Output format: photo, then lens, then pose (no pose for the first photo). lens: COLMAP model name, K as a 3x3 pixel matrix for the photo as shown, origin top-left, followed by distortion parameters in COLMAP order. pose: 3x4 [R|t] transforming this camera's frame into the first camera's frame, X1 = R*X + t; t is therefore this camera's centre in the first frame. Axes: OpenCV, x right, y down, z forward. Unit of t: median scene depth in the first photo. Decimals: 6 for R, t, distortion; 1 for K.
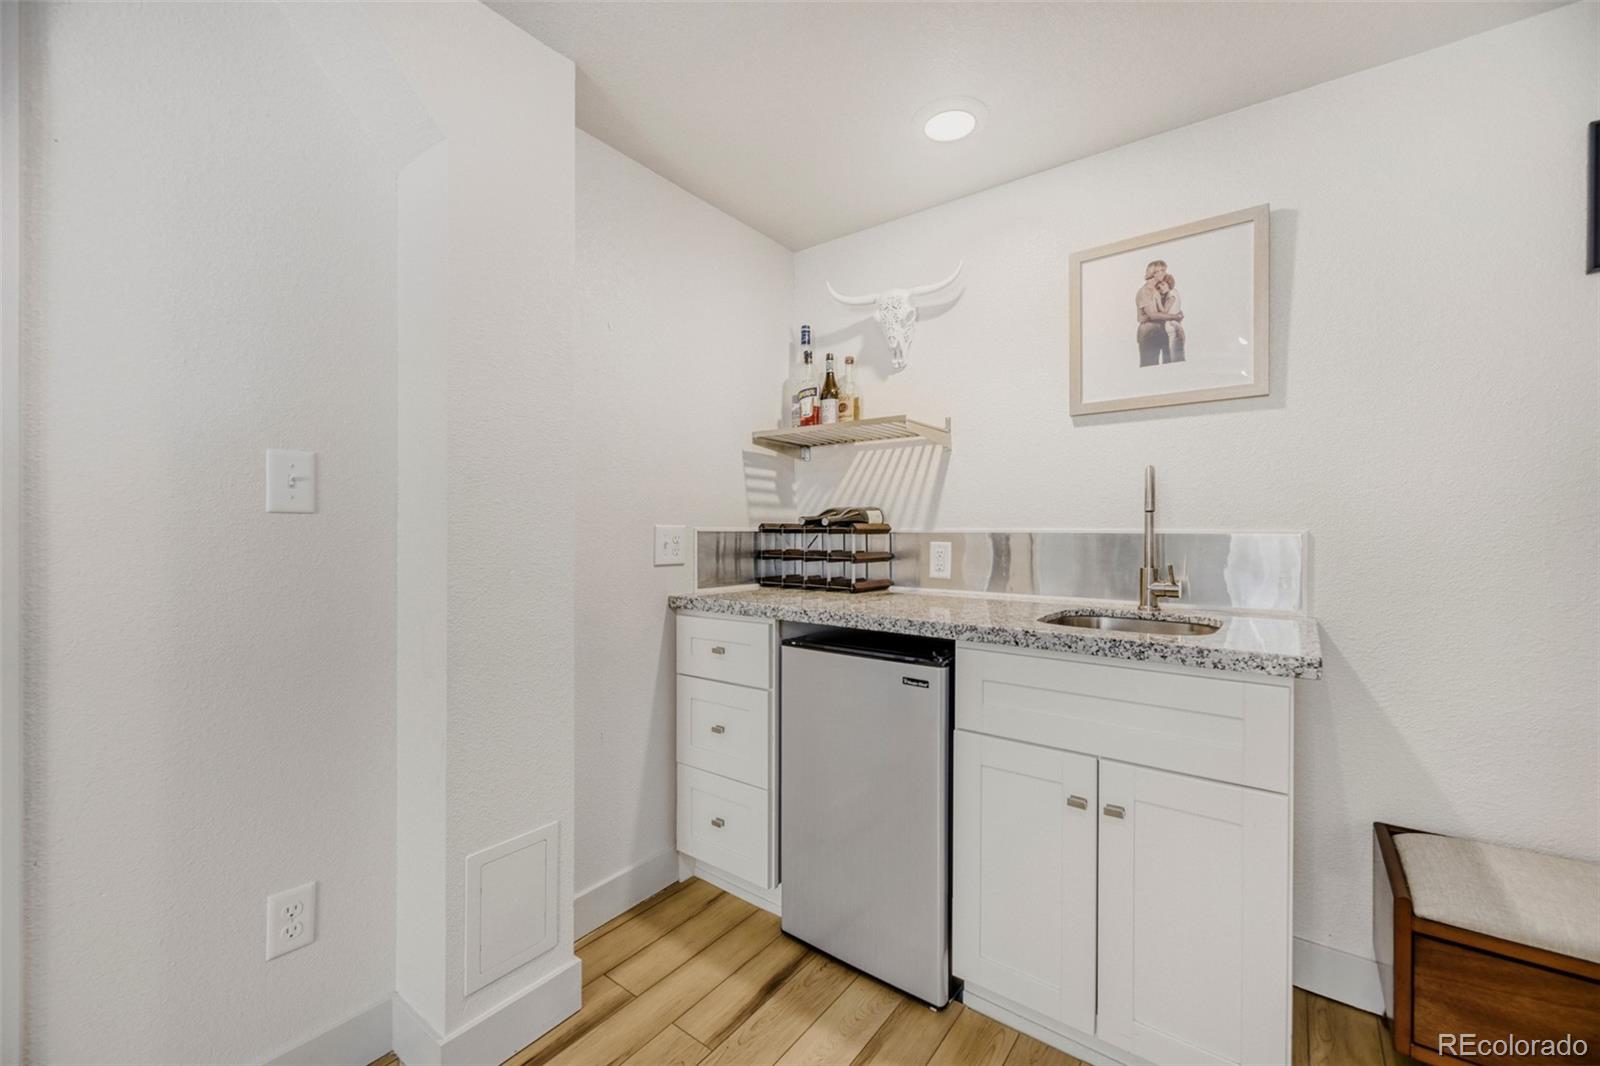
lens RADIAL K [[647.7, 0, 795.5], [0, 647.7, 525.2], [0, 0, 1]] dist [0.005790, -0.000997]
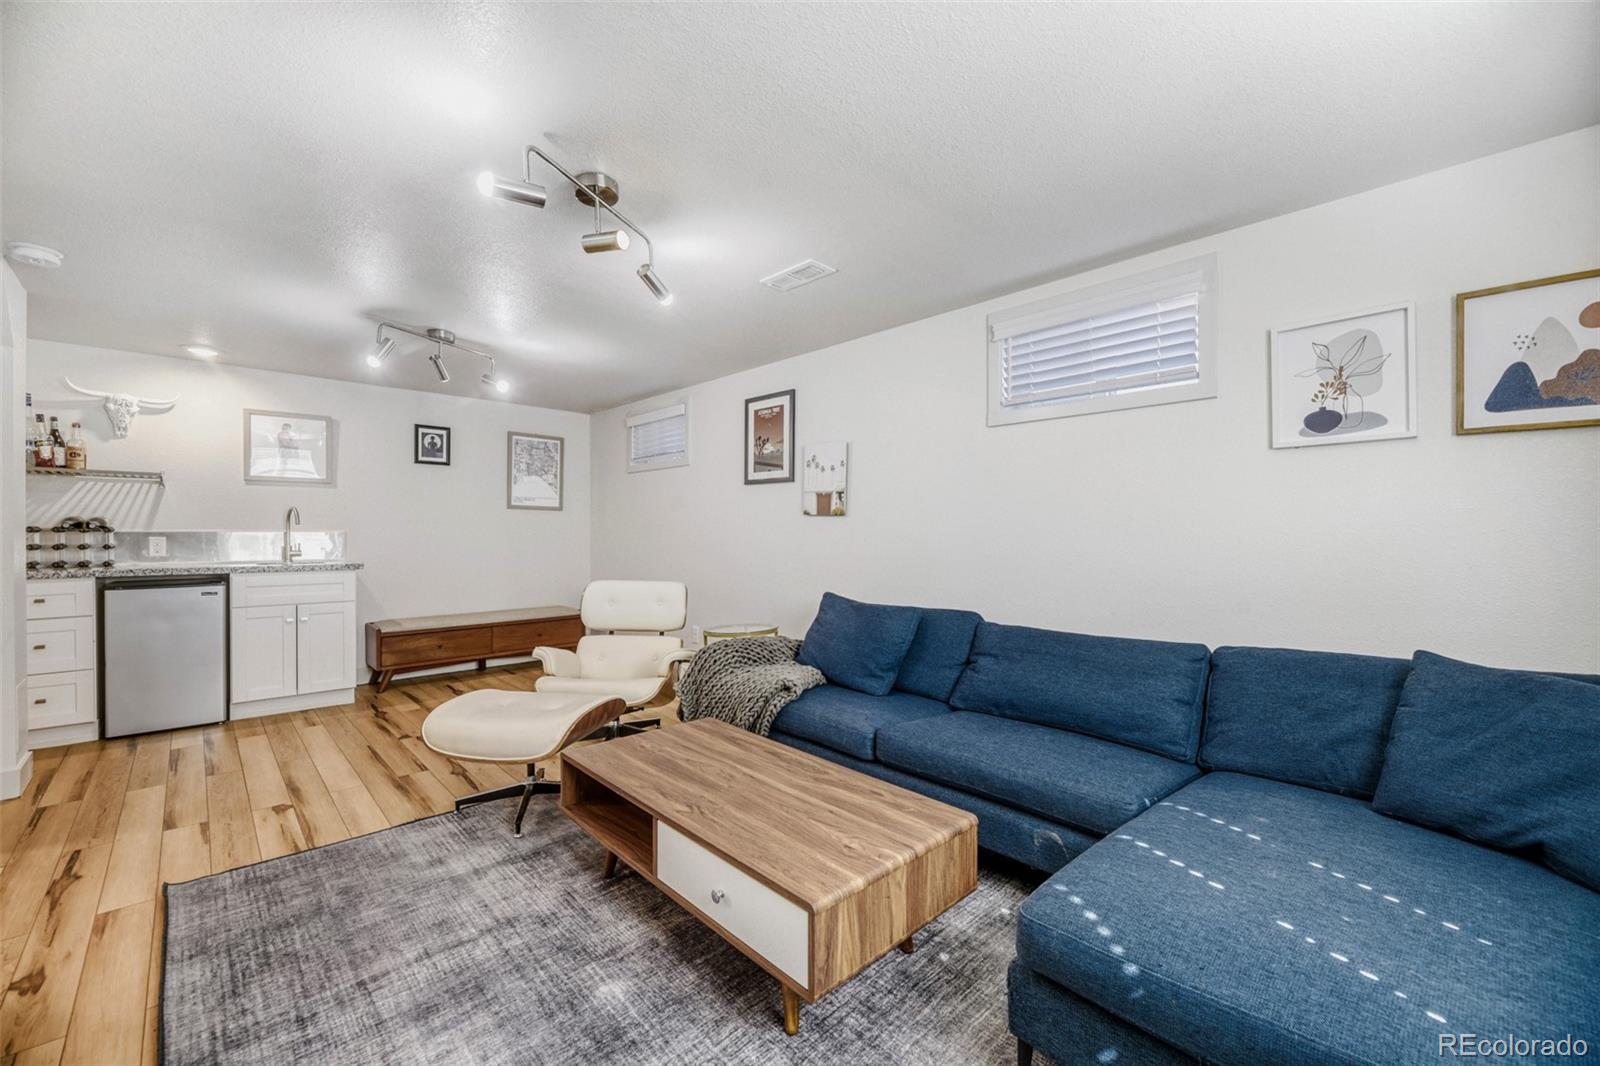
lens RADIAL K [[647.7, 0, 801.4], [0, 647.7, 537.0], [0, 0, 1]] dist [0.005790, -0.000997]
pose [[0.168719, -0.013758, 0.985568, -1.375944], [-0.009520, 0.999833, 0.015586, -0.021423], [-0.985618, -0.012012, 0.168560, -1.191621]]
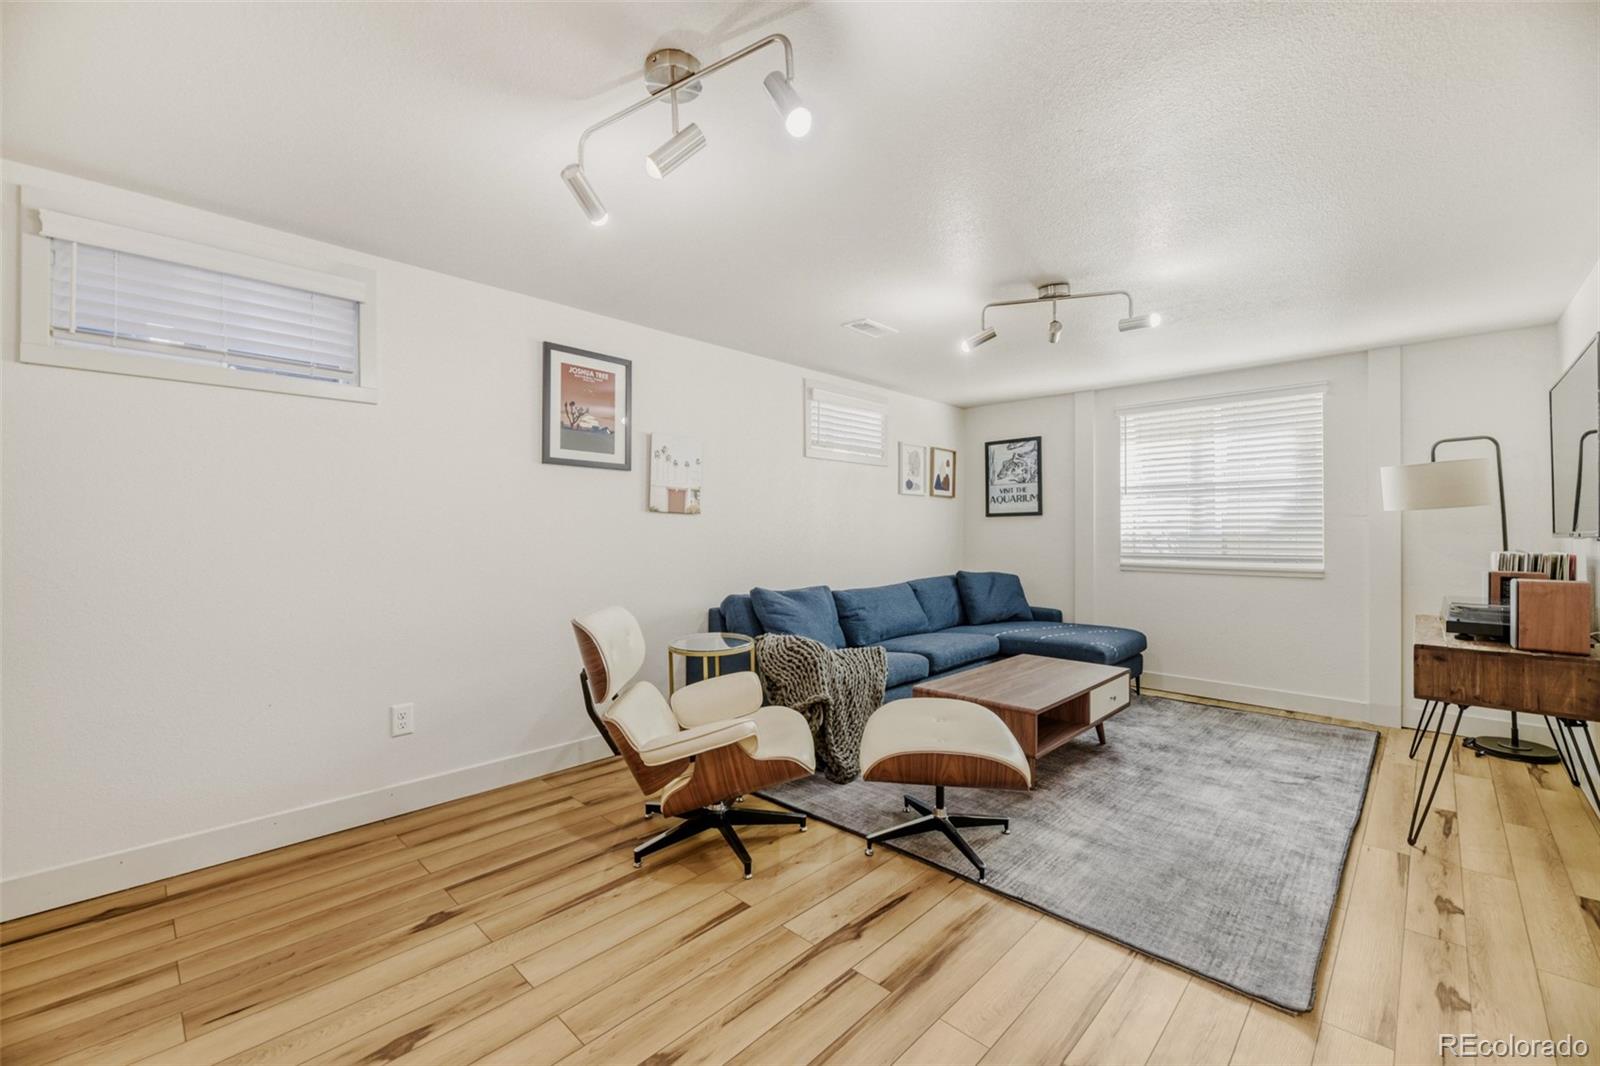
lens RADIAL K [[647.7, 0, 795.9], [0, 647.7, 527.9], [0, 0, 1]] dist [0.005790, -0.000997]
pose [[-0.992338, -0.008070, 0.123292, -0.070266], [-0.009324, 0.999910, -0.009600, -0.001018], [-0.123203, -0.010676, -0.992324, 0.744989]]
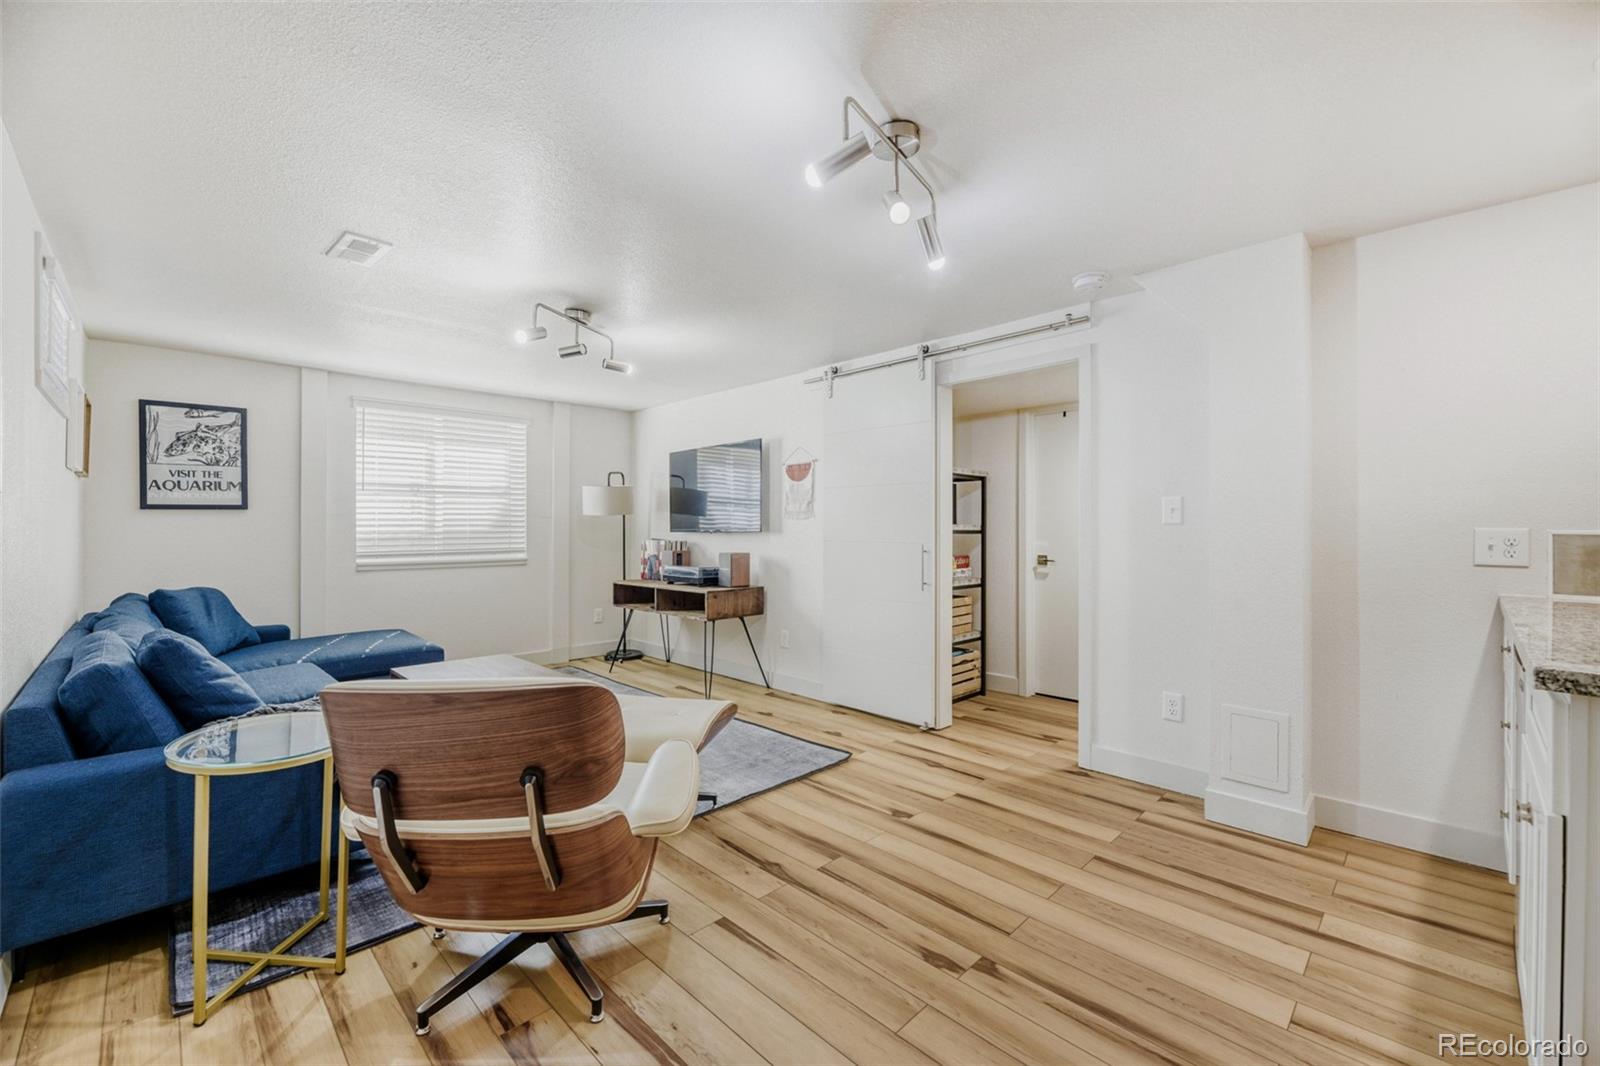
lens RADIAL K [[647.7, 0, 784.3], [0, 647.7, 524.7], [0, 0, 1]] dist [0.005790, -0.000997]
pose [[-0.168140, -0.011786, -0.985693, 1.021746], [0.006794, 0.999891, -0.013114, 0.000261], [0.985740, -0.008902, -0.168042, 0.039574]]
